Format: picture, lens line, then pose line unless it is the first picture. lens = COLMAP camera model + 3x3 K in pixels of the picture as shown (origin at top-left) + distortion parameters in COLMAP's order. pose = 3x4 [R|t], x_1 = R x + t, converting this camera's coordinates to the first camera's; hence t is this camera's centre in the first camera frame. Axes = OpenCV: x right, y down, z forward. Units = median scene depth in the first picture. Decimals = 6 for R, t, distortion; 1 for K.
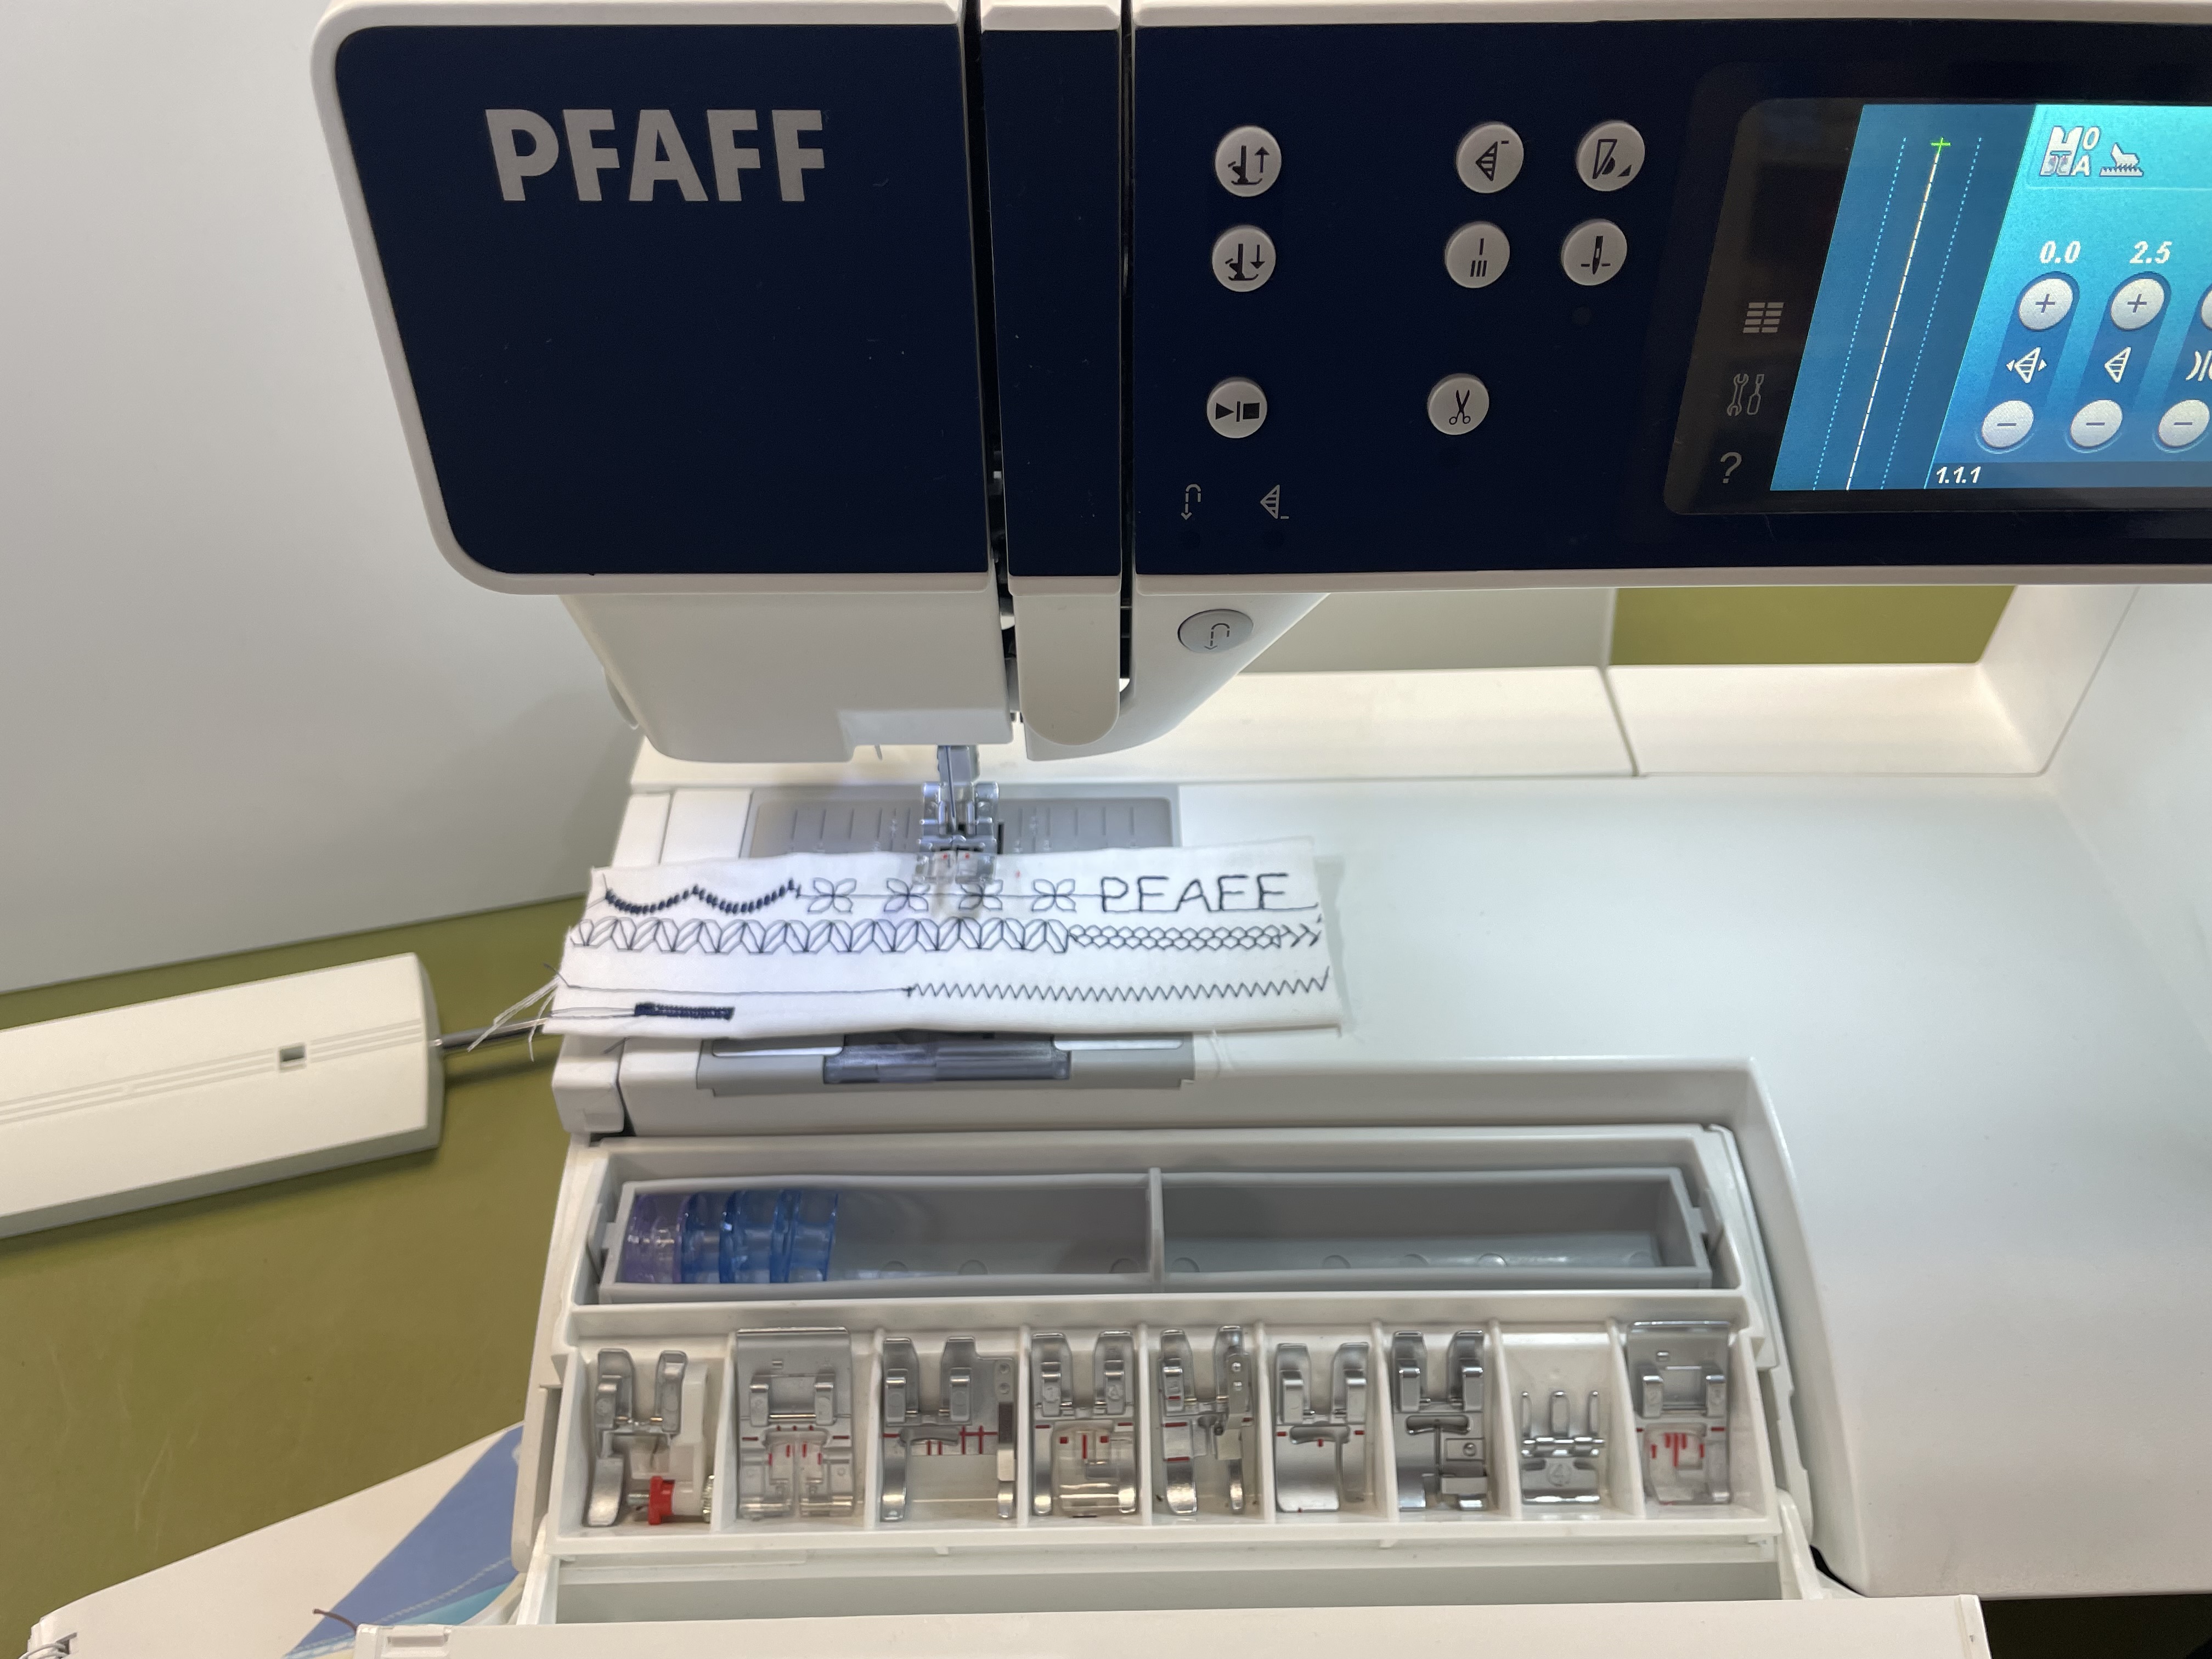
lens RADIAL K [[1709.9, 0, 1101.1], [0, 1709.9, 827.9], [0, 0, 1]] dist [0.071692, -0.102980]
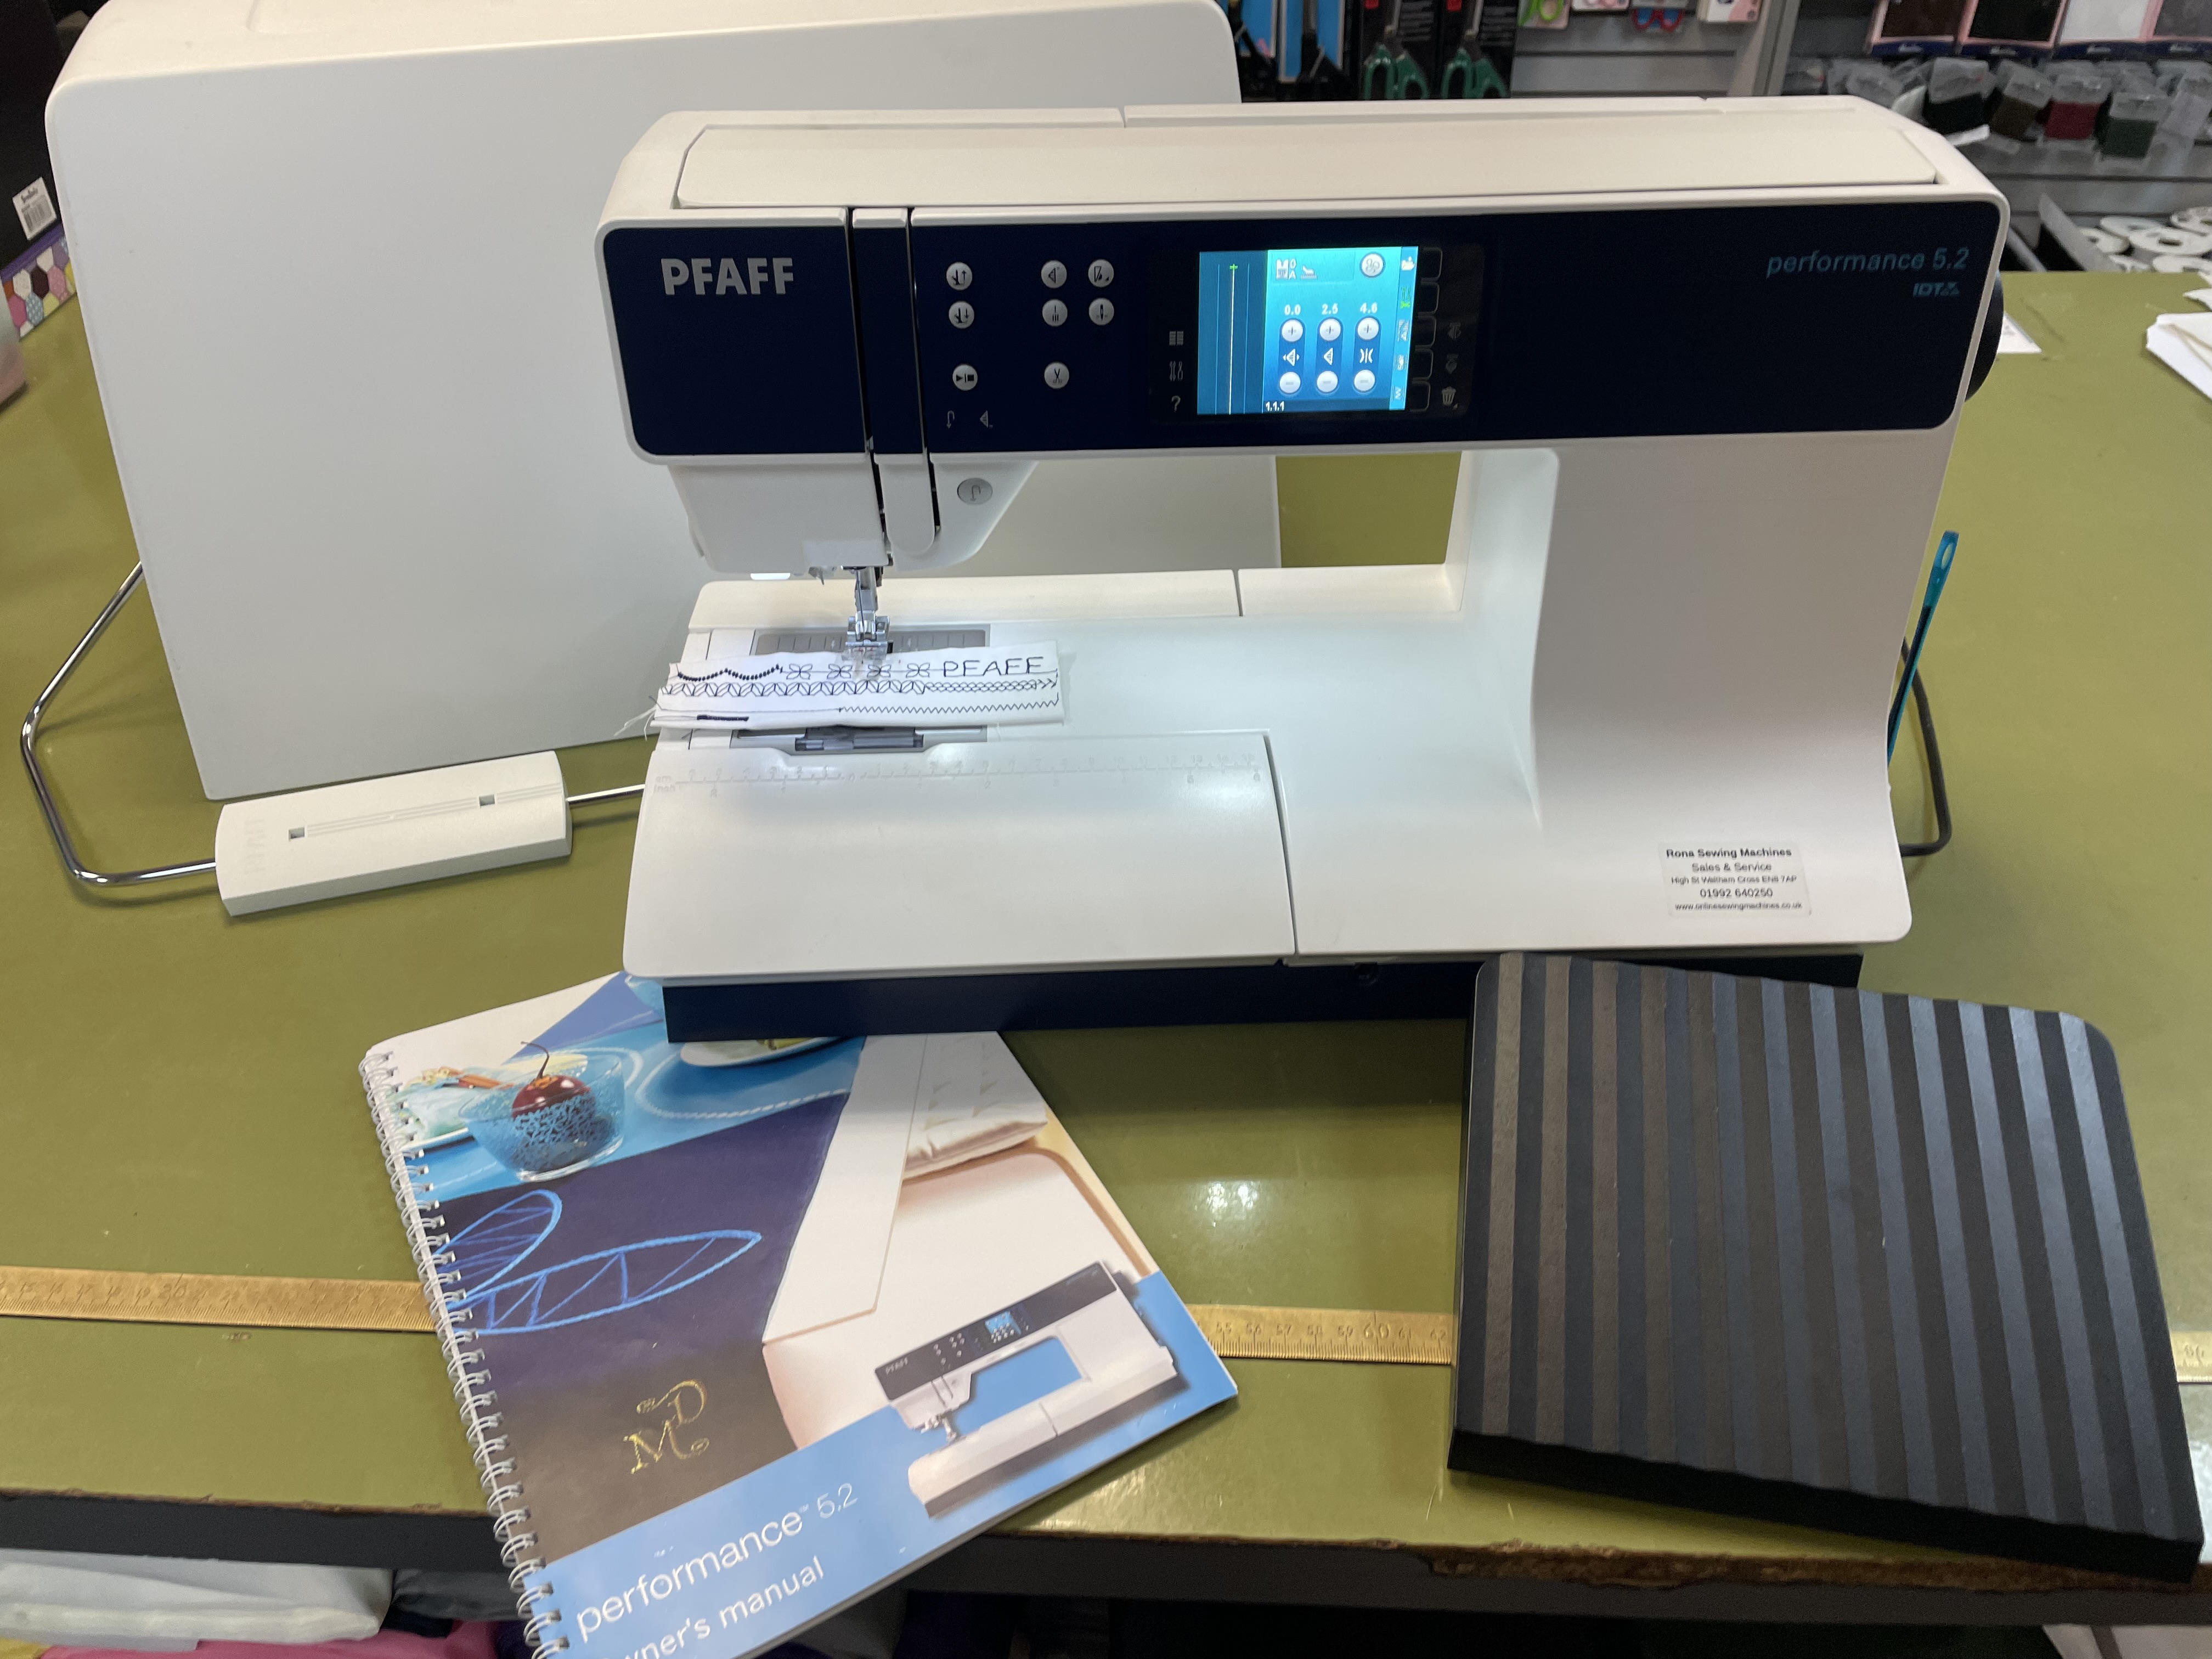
lens RADIAL K [[1709.9, 0, 1098.0], [0, 1709.9, 835.3], [0, 0, 1]] dist [0.071692, -0.102980]
pose [[0.999757, -0.016788, 0.014291, 0.217976], [0.017966, 0.996069, -0.086742, 0.604236], [-0.012779, 0.086978, 0.996128, -1.339381]]
